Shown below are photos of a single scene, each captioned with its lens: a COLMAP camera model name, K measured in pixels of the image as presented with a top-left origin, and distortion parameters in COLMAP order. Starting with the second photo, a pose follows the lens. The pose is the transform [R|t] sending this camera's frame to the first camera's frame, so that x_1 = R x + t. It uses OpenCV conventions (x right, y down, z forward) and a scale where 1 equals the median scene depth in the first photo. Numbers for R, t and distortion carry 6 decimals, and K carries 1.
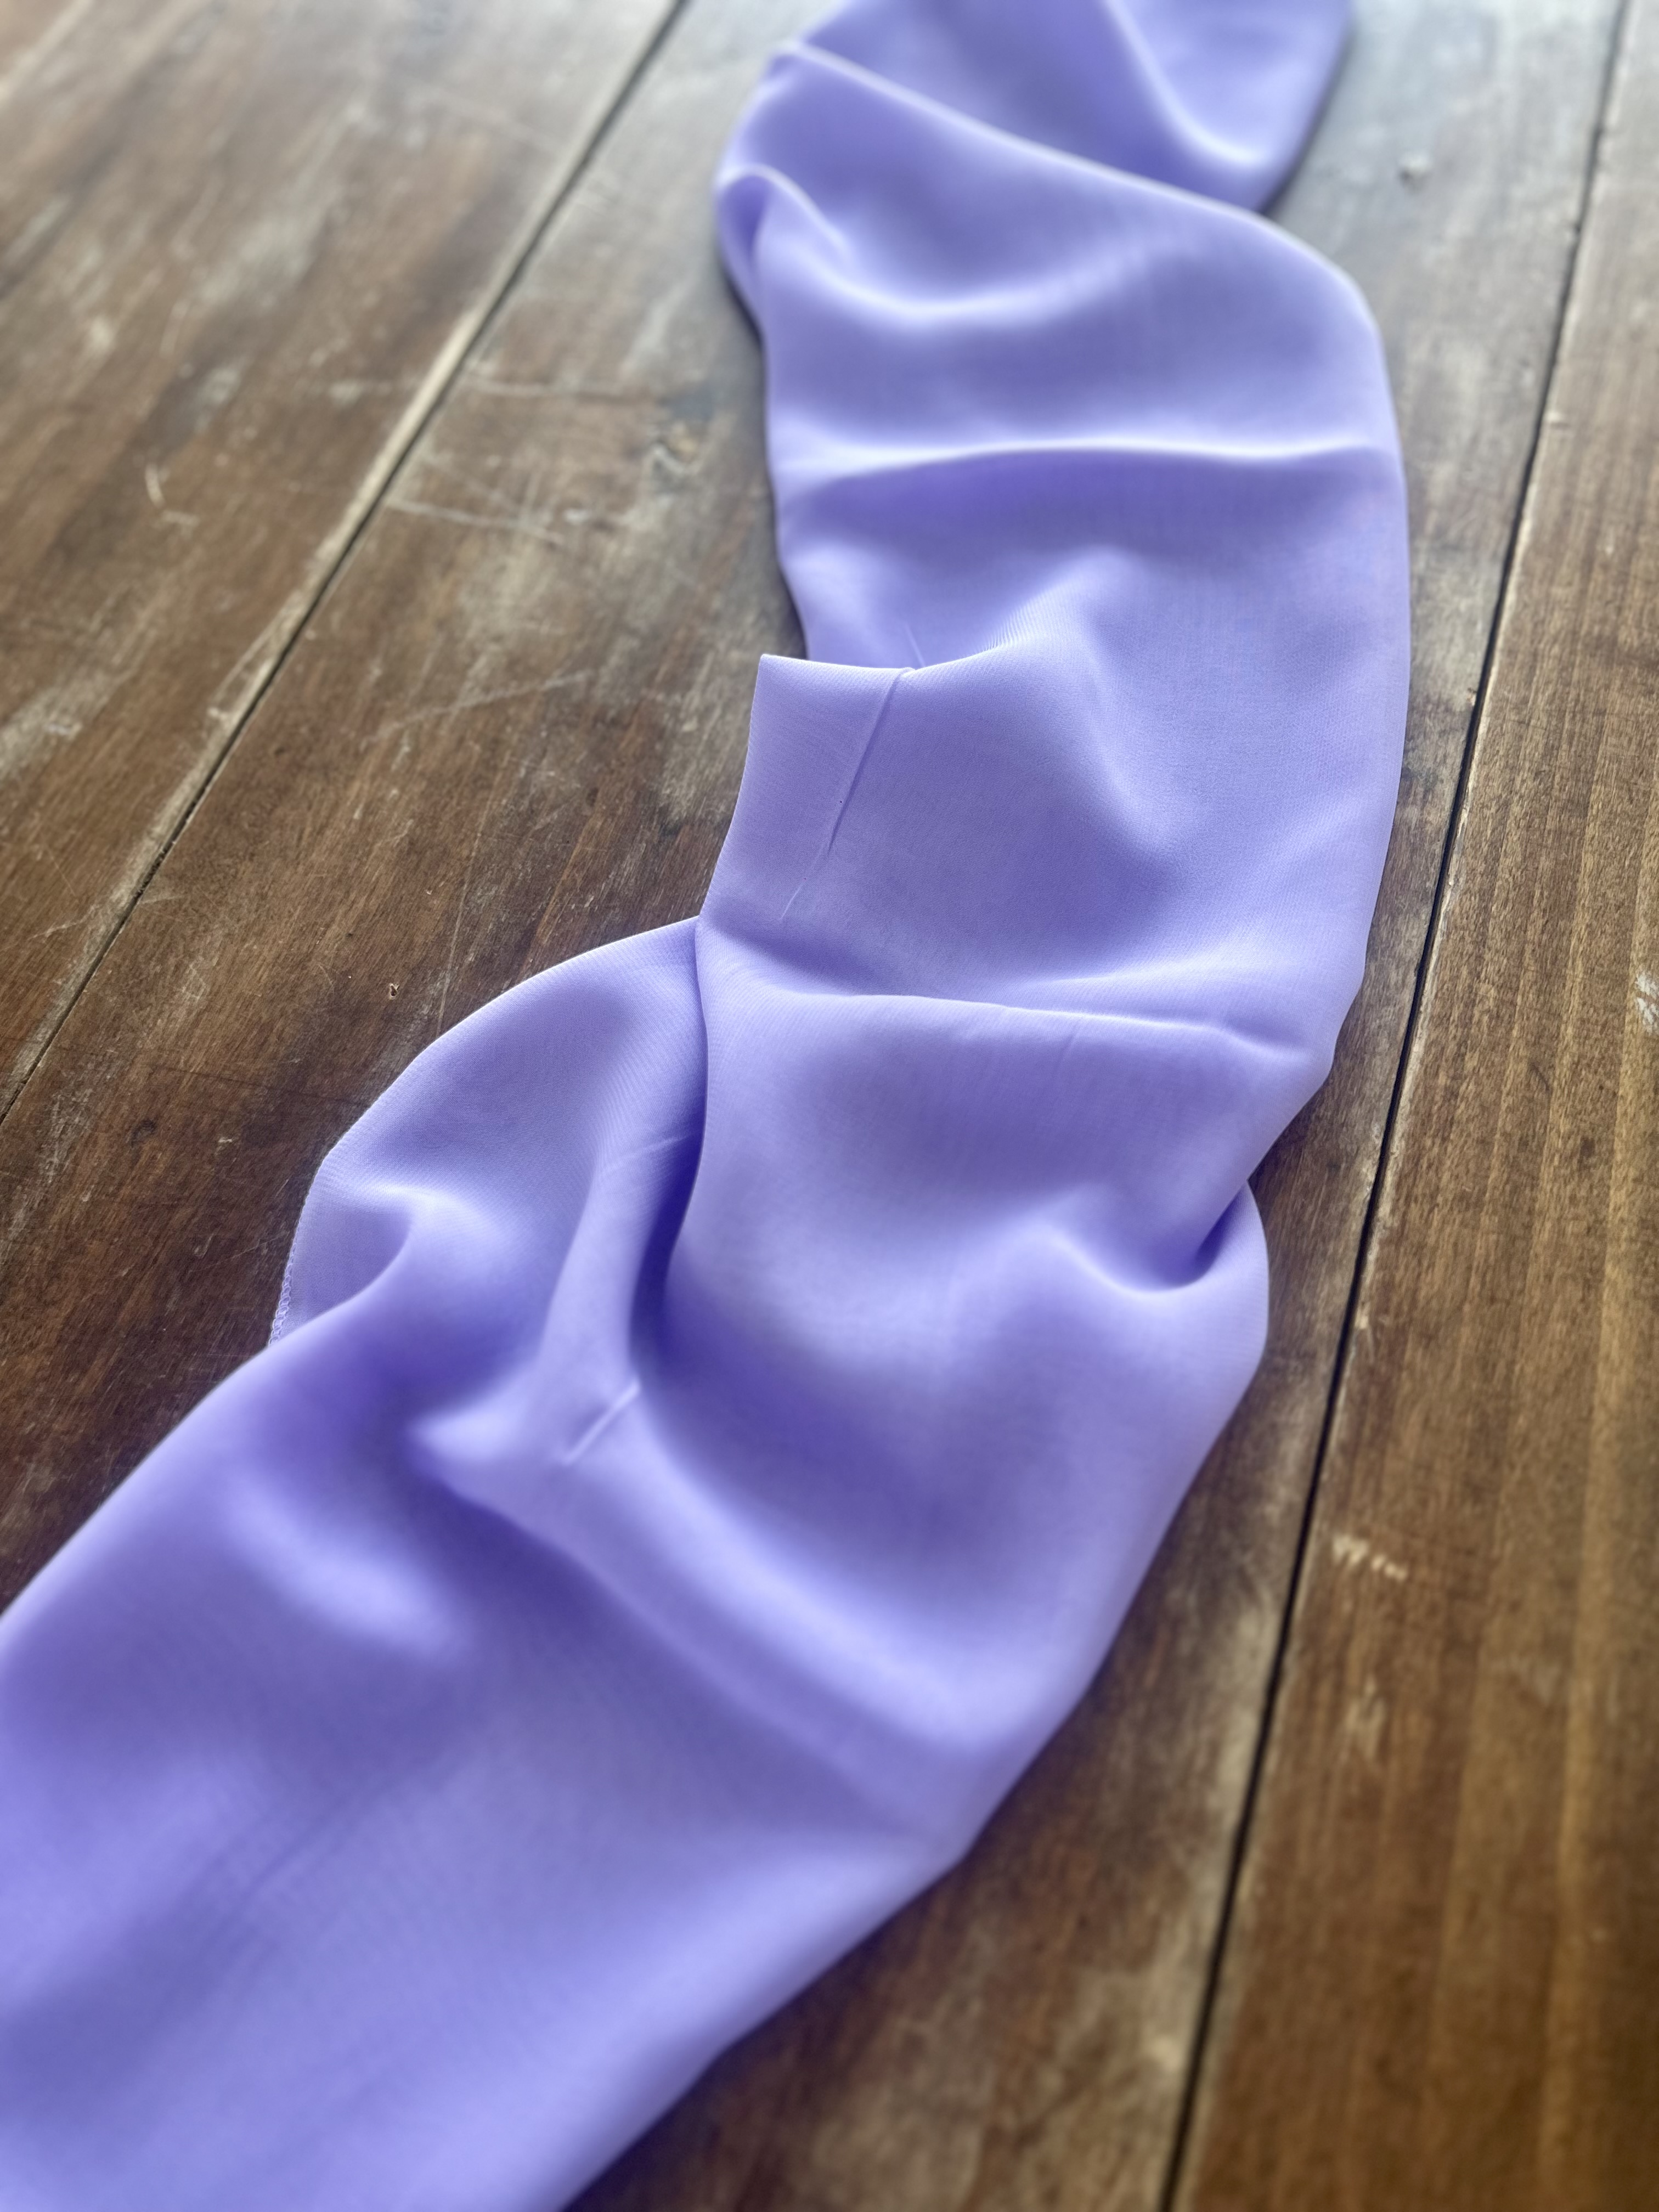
lens RADIAL K [[1688.8, 0, 829.8], [0, 1688.8, 1102.2], [0, 0, 1]] dist [-0.001604, -0.008876]
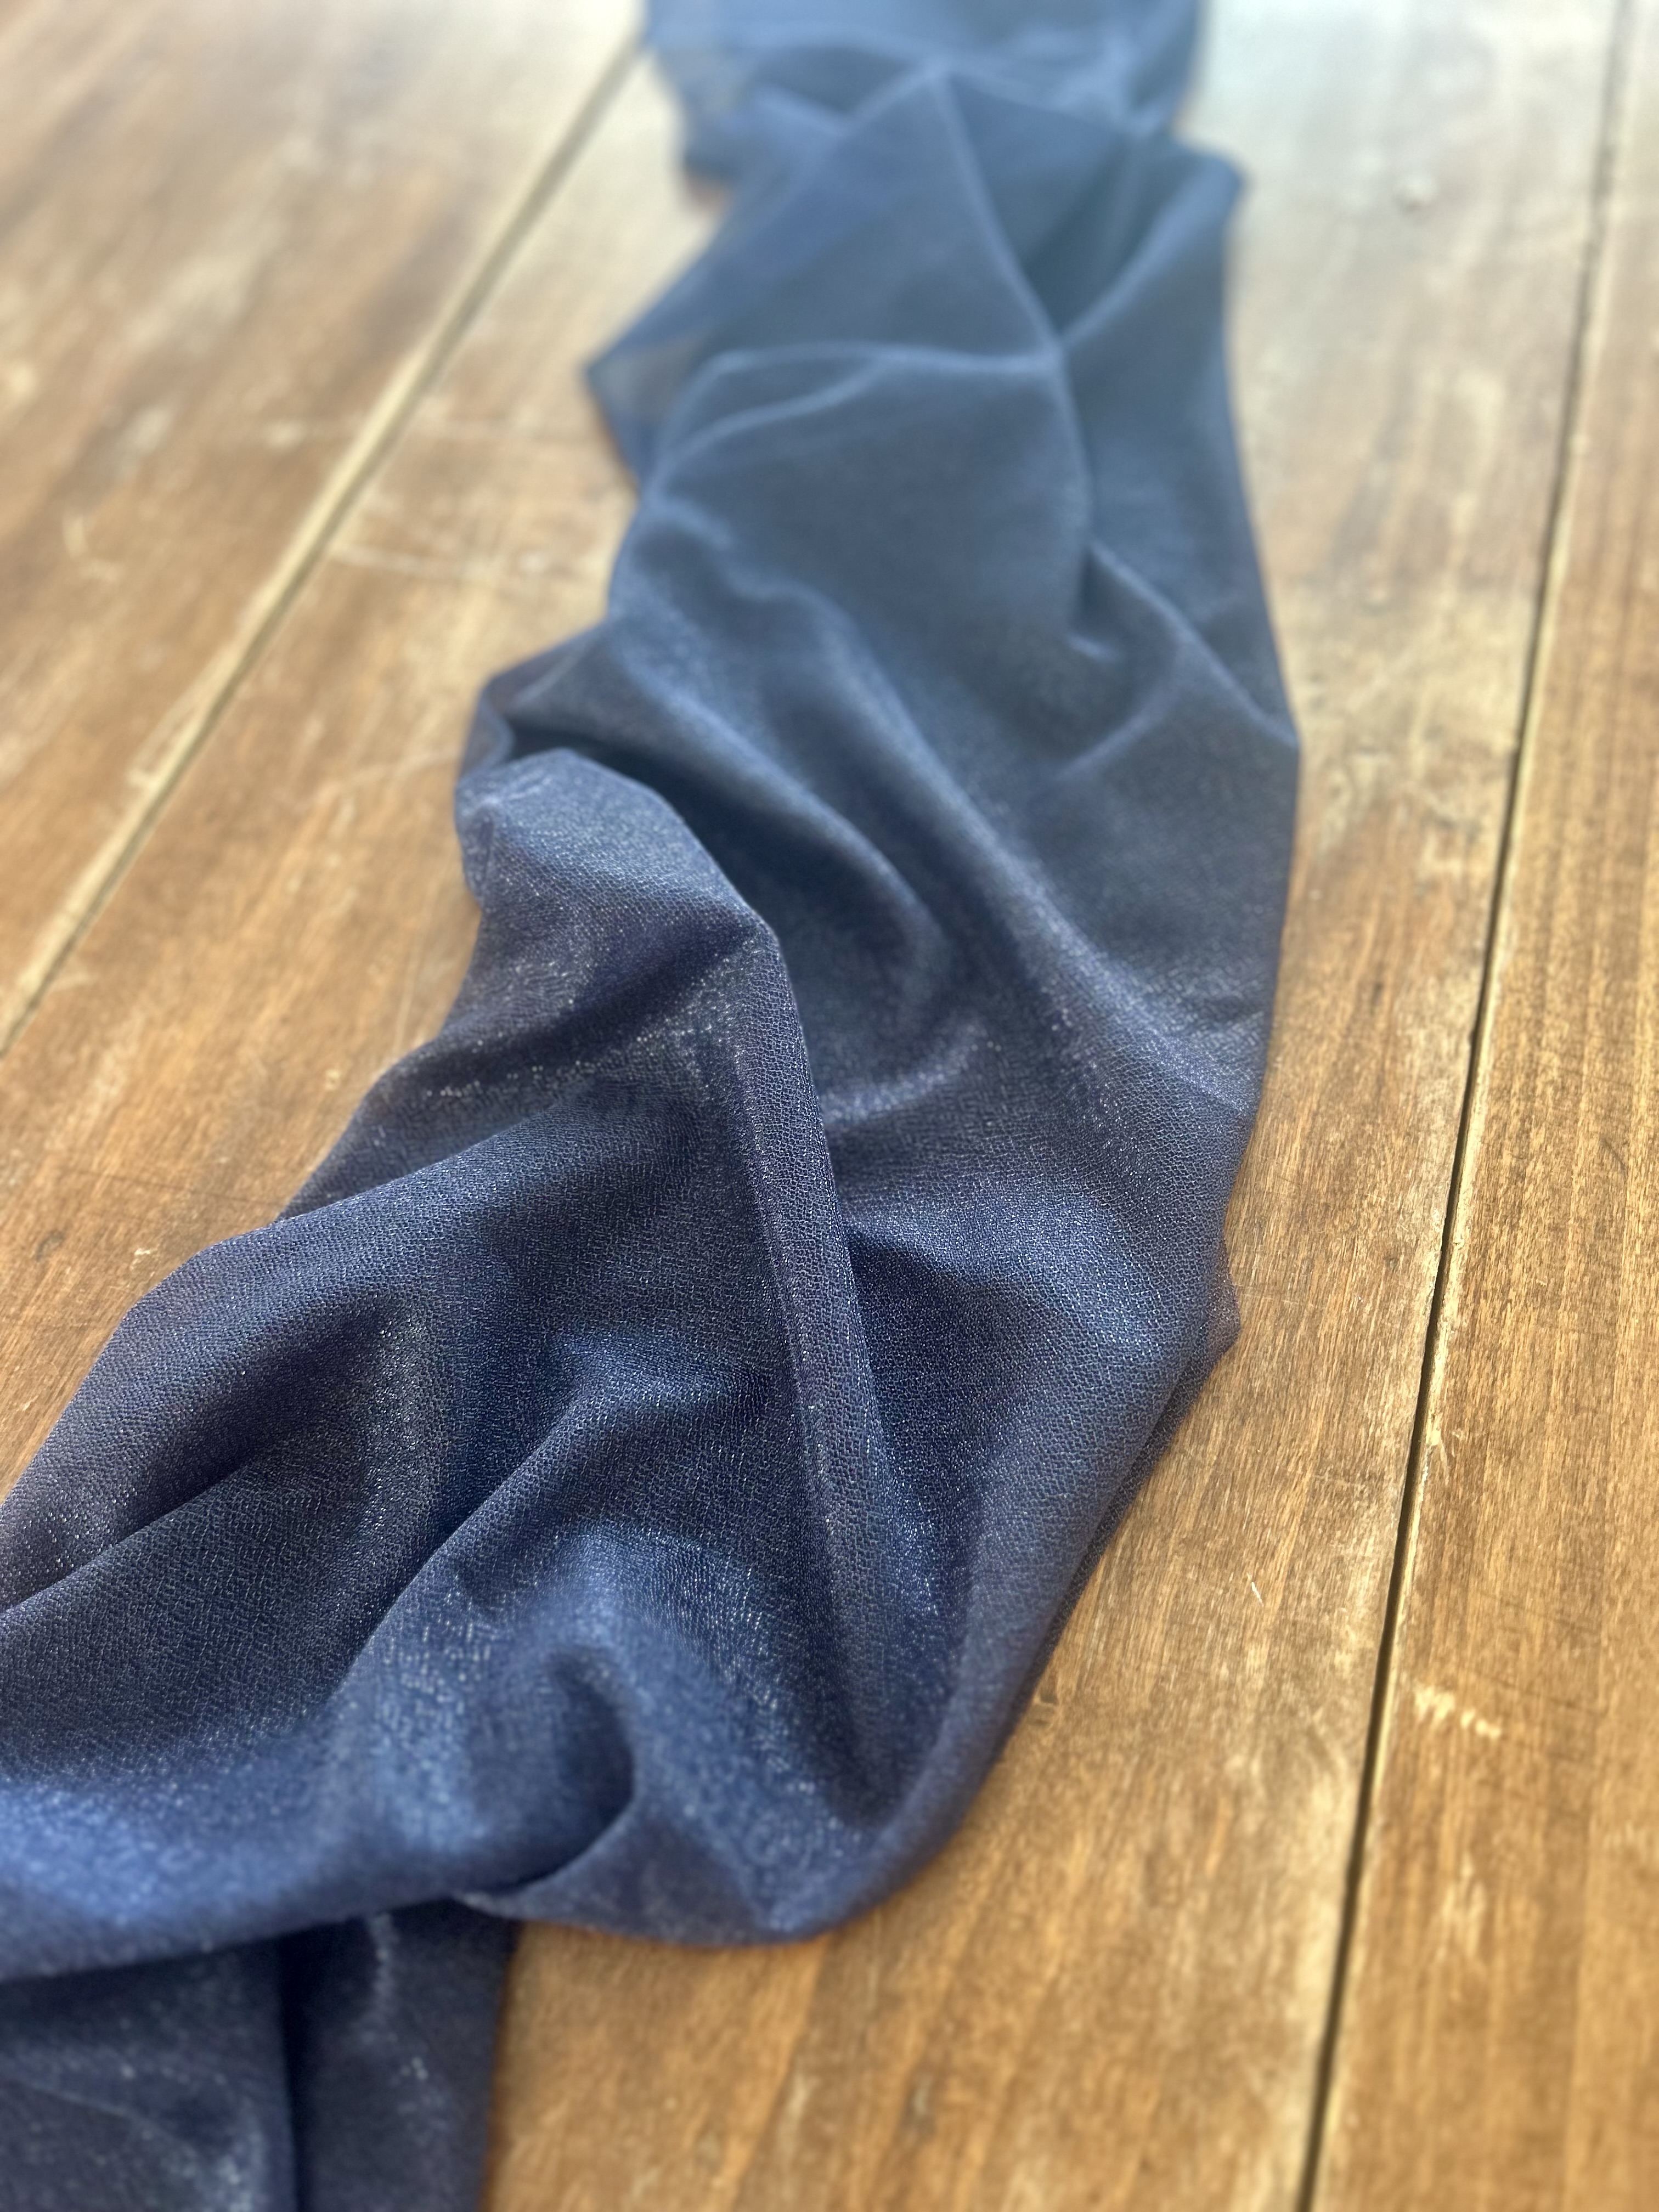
lens RADIAL K [[1674.0, 0, 833.3], [0, 1674.0, 1115.0], [0, 0, 1]] dist [-0.006186, -0.003277]
pose [[0.999656, -0.017766, 0.019316, -0.011278], [0.018412, 0.999259, -0.033786, -0.013113], [-0.018701, 0.034130, 0.999242, 0.114342]]
